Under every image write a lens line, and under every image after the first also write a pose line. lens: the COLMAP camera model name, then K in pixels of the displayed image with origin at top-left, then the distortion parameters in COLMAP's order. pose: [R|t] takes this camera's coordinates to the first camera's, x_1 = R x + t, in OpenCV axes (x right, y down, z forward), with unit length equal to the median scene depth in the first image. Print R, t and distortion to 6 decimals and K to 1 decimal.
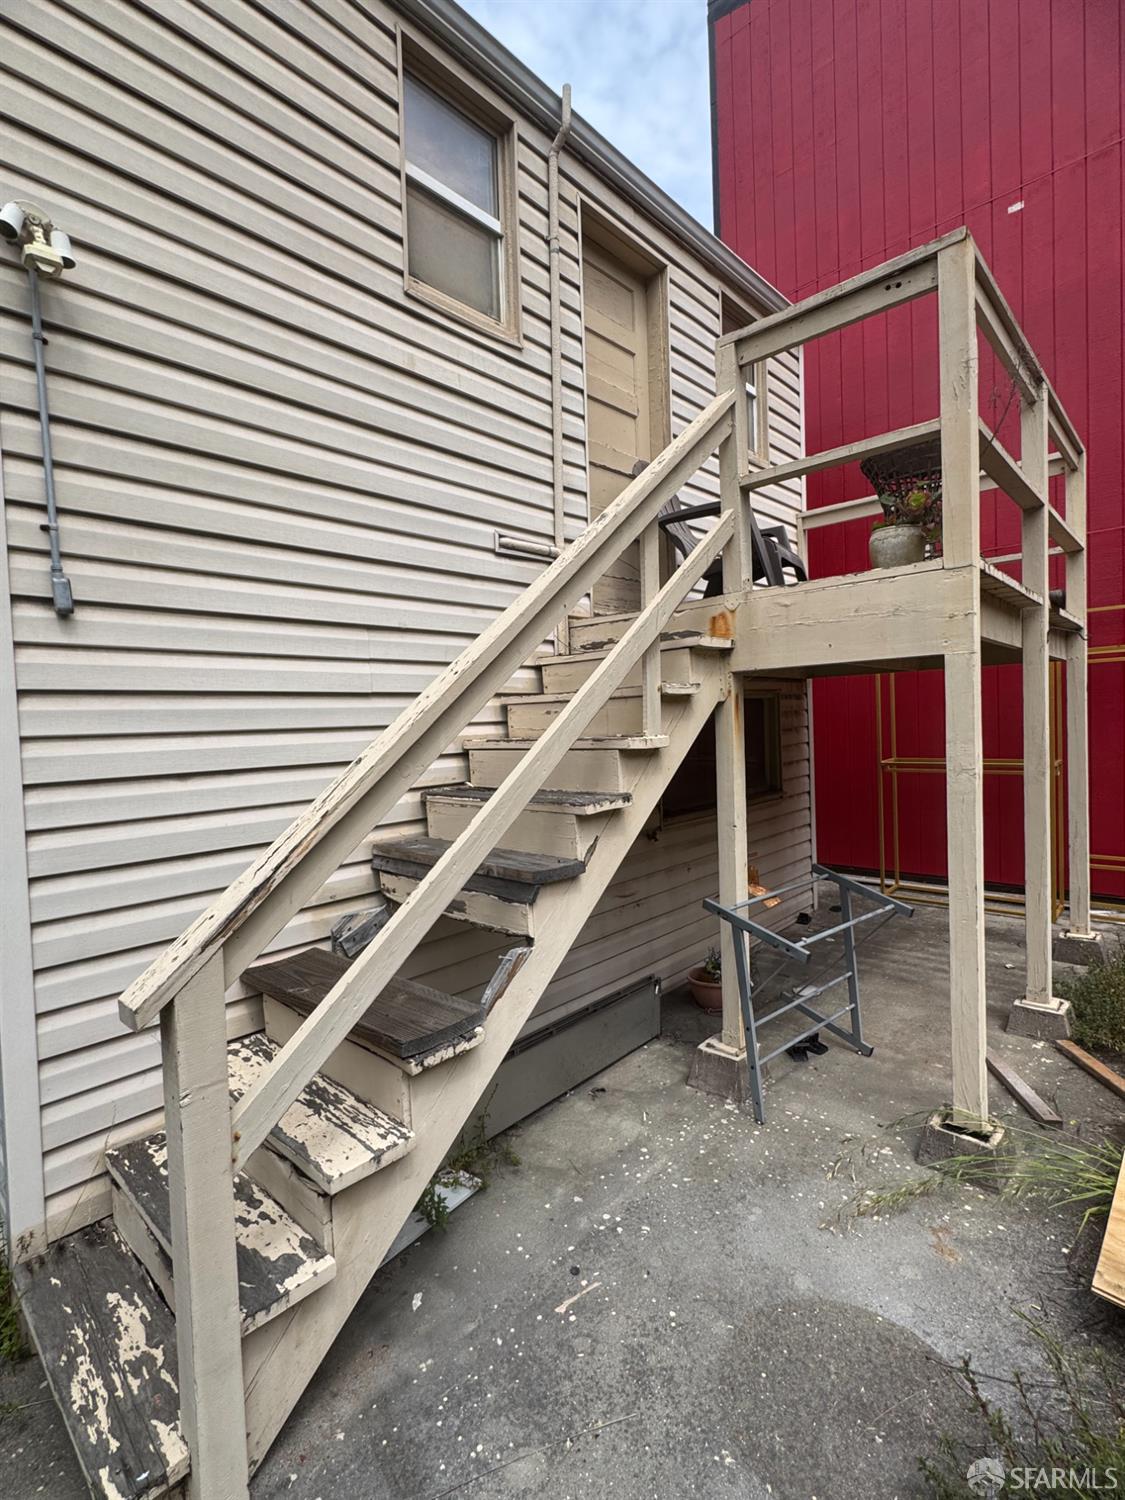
lens RADIAL K [[698.0, 0, 562.5], [0, 698.0, 750.0], [0, 0, 1]] dist [-0.002830, -0.000542]
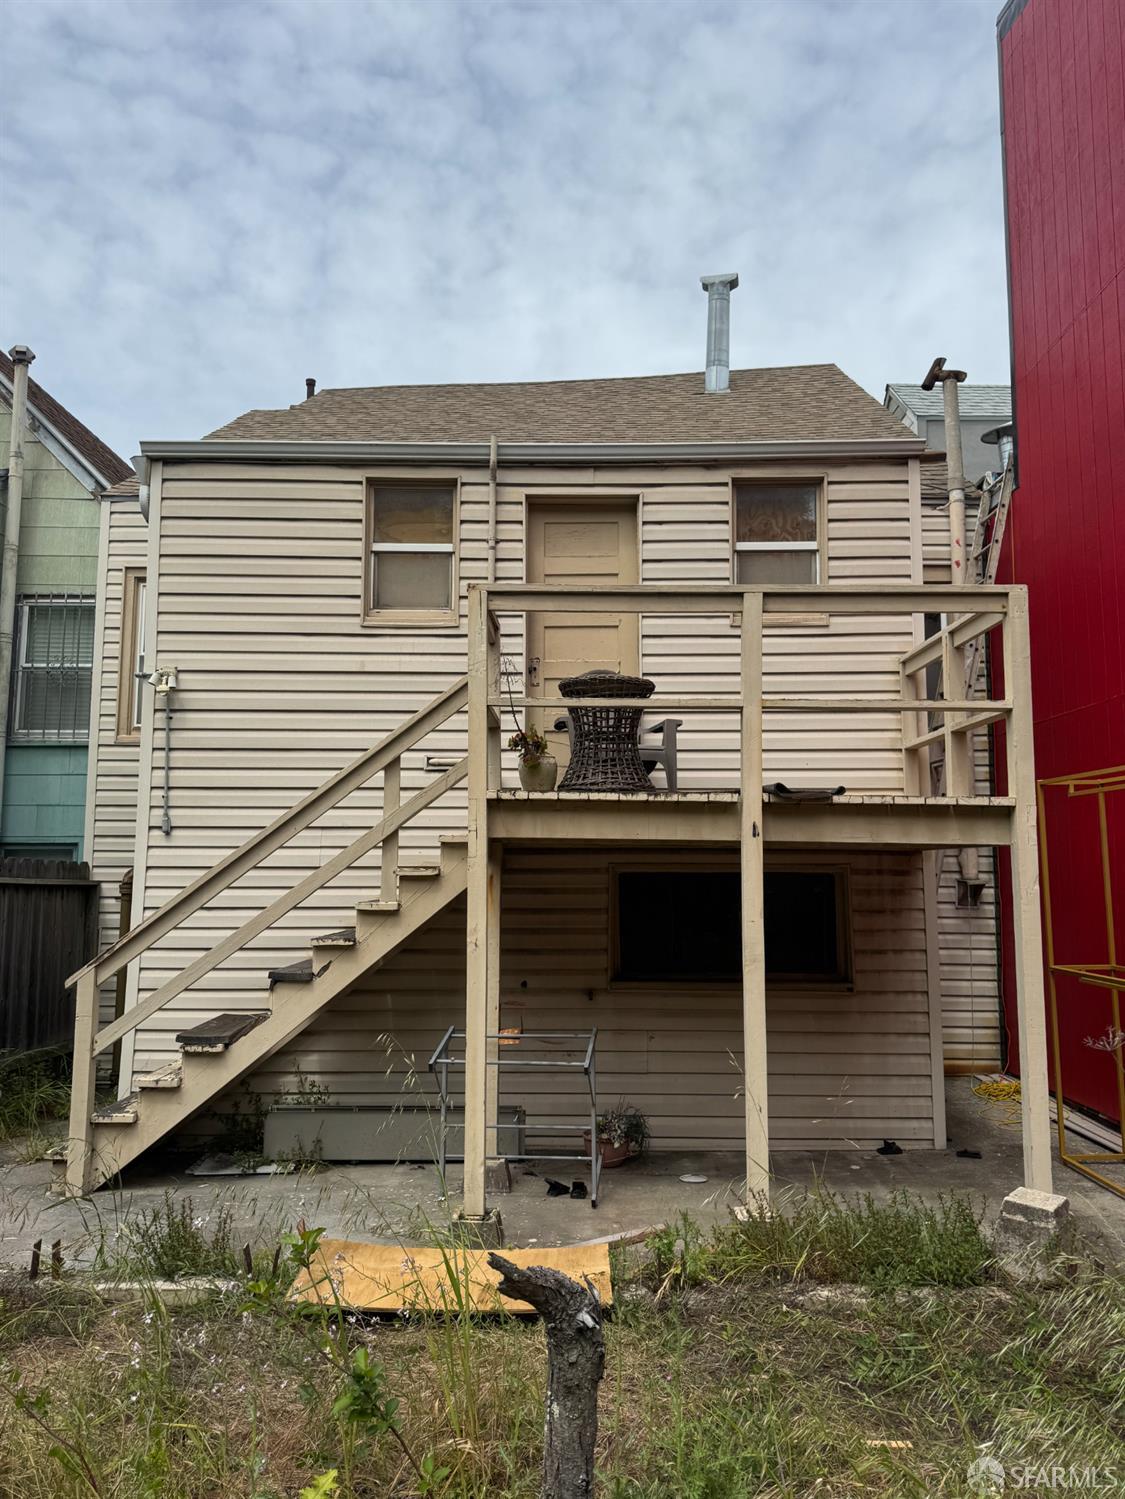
lens RADIAL K [[1067.0, 0, 562.5], [0, 1067.0, 749.5], [0, 0, 1]] dist [0.131844, -0.001291]
pose [[0.691978, -0.030321, -0.721282, 2.177643], [-0.060797, 0.993121, -0.100075, -0.149109], [0.719354, 0.113102, 0.685374, -0.425401]]
